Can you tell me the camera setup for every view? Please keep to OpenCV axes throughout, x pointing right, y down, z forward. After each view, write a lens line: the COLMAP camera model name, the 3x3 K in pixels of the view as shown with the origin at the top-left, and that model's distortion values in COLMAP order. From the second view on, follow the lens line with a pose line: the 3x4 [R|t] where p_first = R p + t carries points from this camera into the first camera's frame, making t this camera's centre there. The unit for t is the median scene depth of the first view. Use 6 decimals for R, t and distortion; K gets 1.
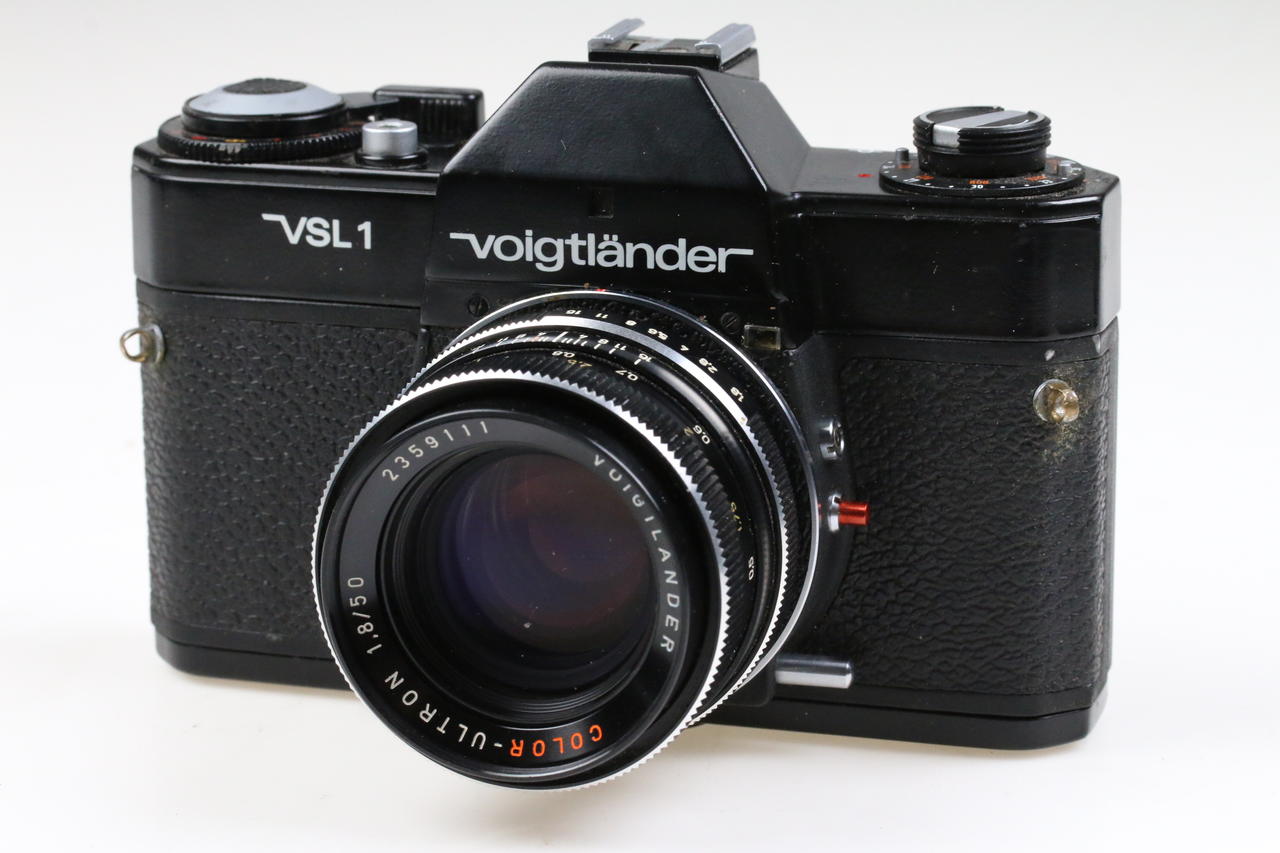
lens RADIAL K [[3625.7, 0, 639.6], [0, 3625.7, 425.7], [0, 0, 1]] dist [-0.221670, 0.000000]
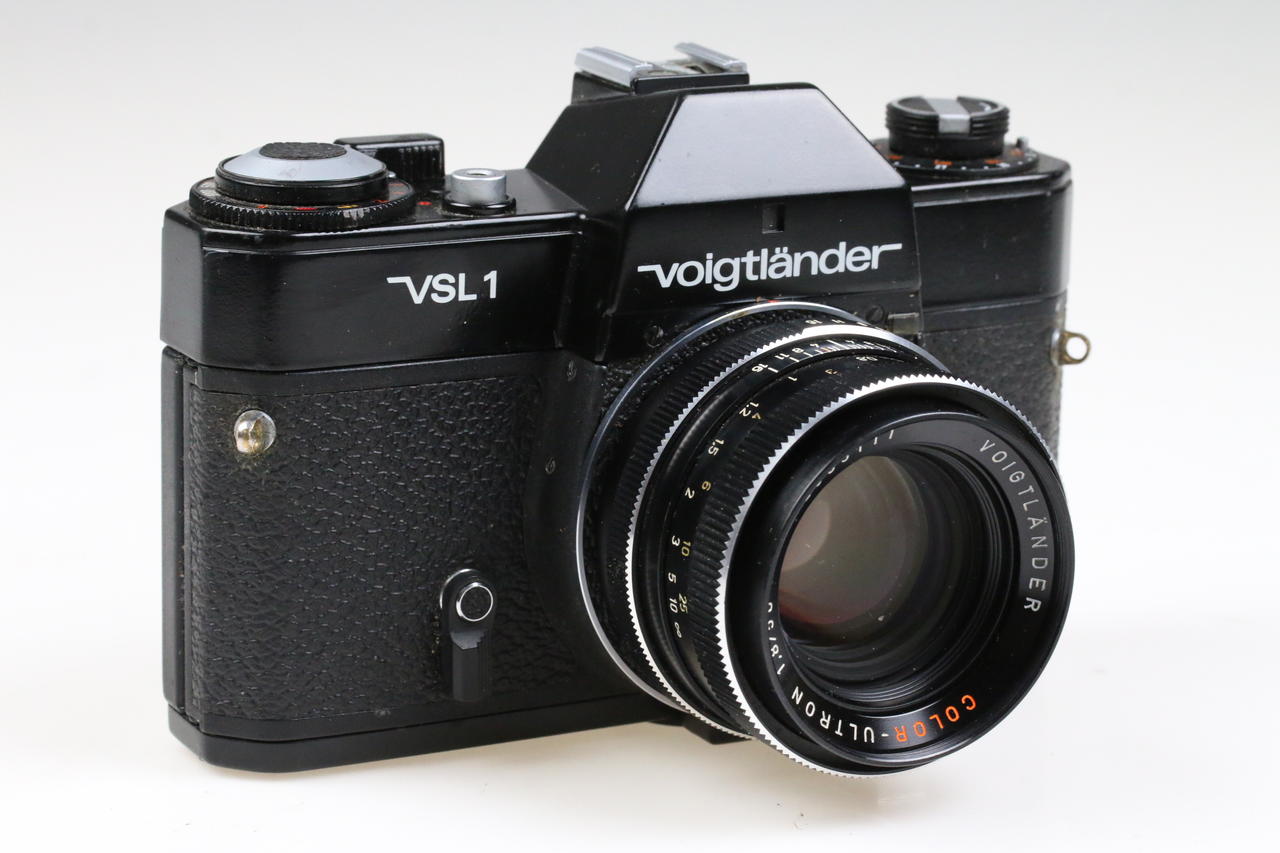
lens RADIAL K [[3625.7, 0, 639.3], [0, 3625.7, 426.2], [0, 0, 1]] dist [-0.221670, 0.000000]
pose [[0.755327, -0.153965, 0.637005, -0.711407], [0.153239, 0.986558, 0.056750, -0.067164], [-0.637180, 0.054750, 0.768768, 0.222873]]
